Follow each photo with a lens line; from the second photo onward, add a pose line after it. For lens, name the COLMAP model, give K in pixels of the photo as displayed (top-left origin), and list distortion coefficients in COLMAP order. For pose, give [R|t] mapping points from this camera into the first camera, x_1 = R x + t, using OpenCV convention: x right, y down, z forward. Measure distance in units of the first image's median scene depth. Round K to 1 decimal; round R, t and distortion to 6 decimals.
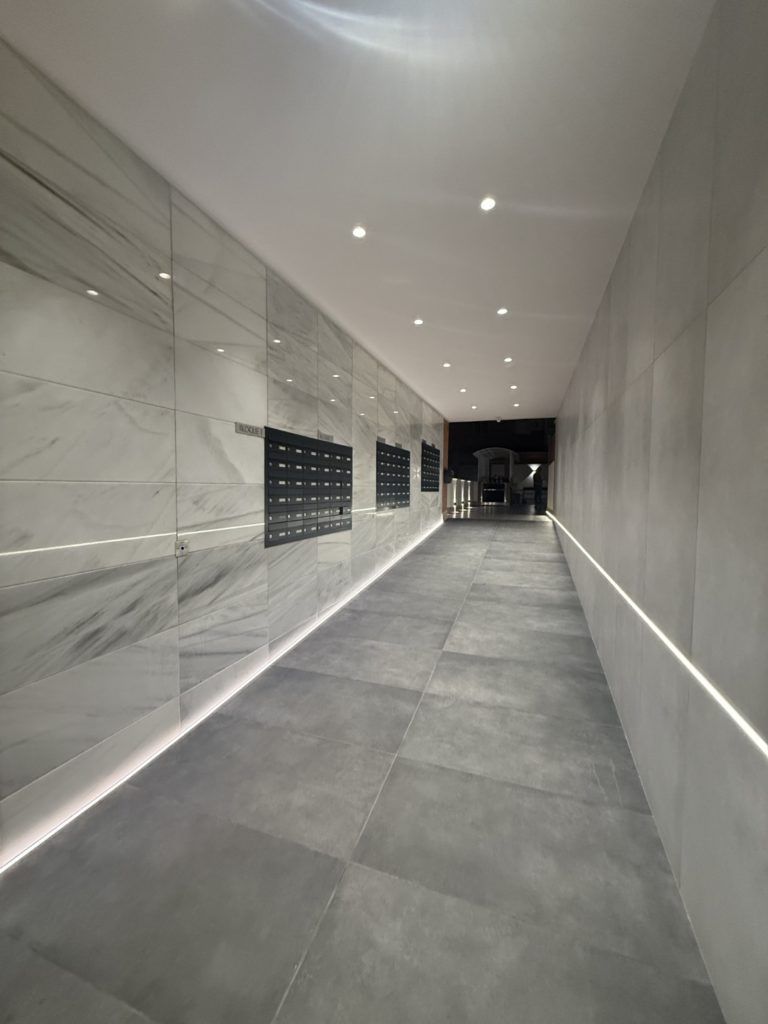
lens RADIAL K [[408.2, 0, 382.9], [0, 408.2, 510.0], [0, 0, 1]] dist [-0.001954, -0.000058]
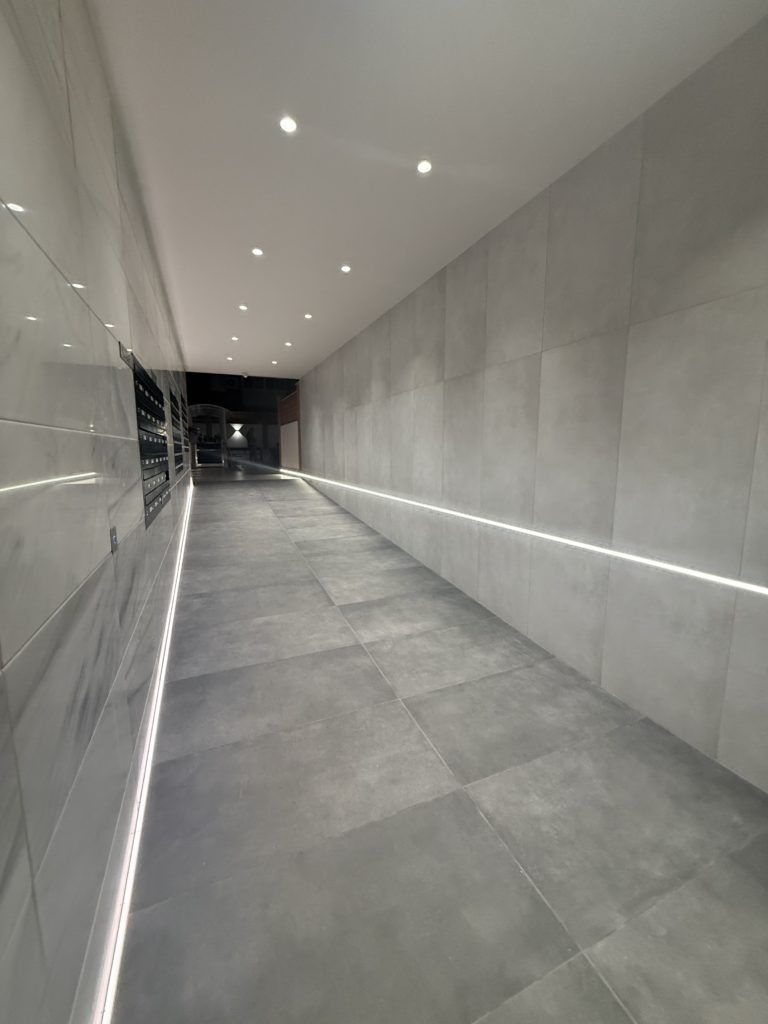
lens RADIAL K [[408.2, 0, 382.9], [0, 408.2, 510.0], [0, 0, 1]] dist [-0.001954, -0.000058]
pose [[0.729590, -0.105674, 0.675671, -0.537023], [0.040999, 0.992971, 0.111030, -0.002824], [-0.682655, -0.053305, 0.728794, 0.233454]]
